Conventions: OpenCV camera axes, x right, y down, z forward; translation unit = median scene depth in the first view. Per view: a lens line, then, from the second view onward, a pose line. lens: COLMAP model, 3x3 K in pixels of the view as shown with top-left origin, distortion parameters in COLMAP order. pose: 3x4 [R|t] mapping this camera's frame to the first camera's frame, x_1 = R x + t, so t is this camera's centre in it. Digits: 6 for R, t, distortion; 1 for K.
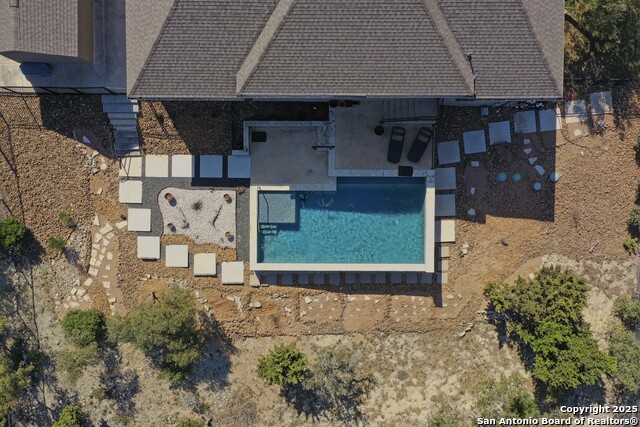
lens RADIAL K [[510.9, 0, 320.4], [0, 510.9, 218.8], [0, 0, 1]] dist [0.021109, 0.002233]
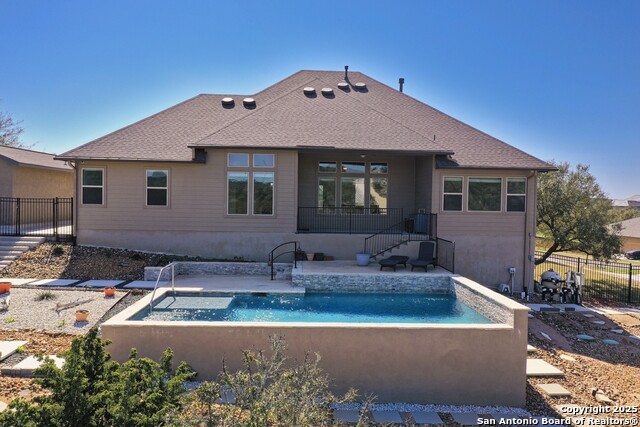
lens RADIAL K [[510.9, 0, 323.4], [0, 510.9, 216.4], [0, 0, 1]] dist [0.021109, 0.002233]
pose [[0.998736, 0.008687, 0.049502, 0.022387], [0.049410, 0.010509, -0.998723, 0.523313], [-0.009196, 0.999907, 0.010067, 0.901972]]
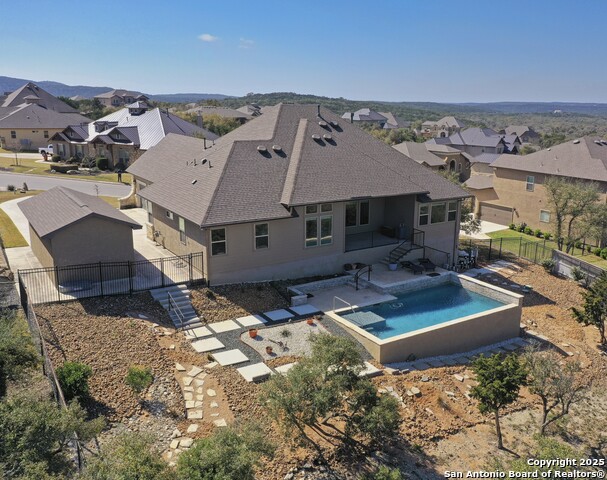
lens RADIAL K [[572.0, 0, 345.1], [0, 572.0, 244.5], [0, 0, 1]] dist [0.021193, 0.000000]
pose [[0.815636, -0.134340, 0.562752, -0.678636], [0.578557, 0.194571, -0.792095, 0.763479], [-0.003085, 0.971645, 0.236422, 0.622004]]
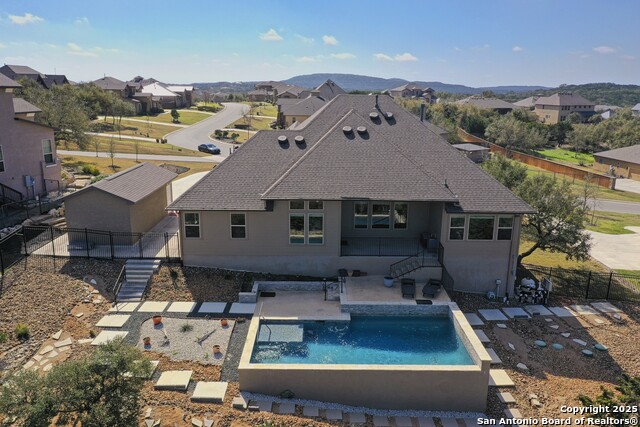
lens RADIAL K [[510.9, 0, 322.9], [0, 510.9, 215.1], [0, 0, 1]] dist [0.021109, 0.002233]
pose [[0.999902, 0.000768, 0.013994, -0.028229], [0.013451, 0.227959, -0.973578, 0.750335], [-0.003938, 0.973670, 0.227926, 0.622179]]
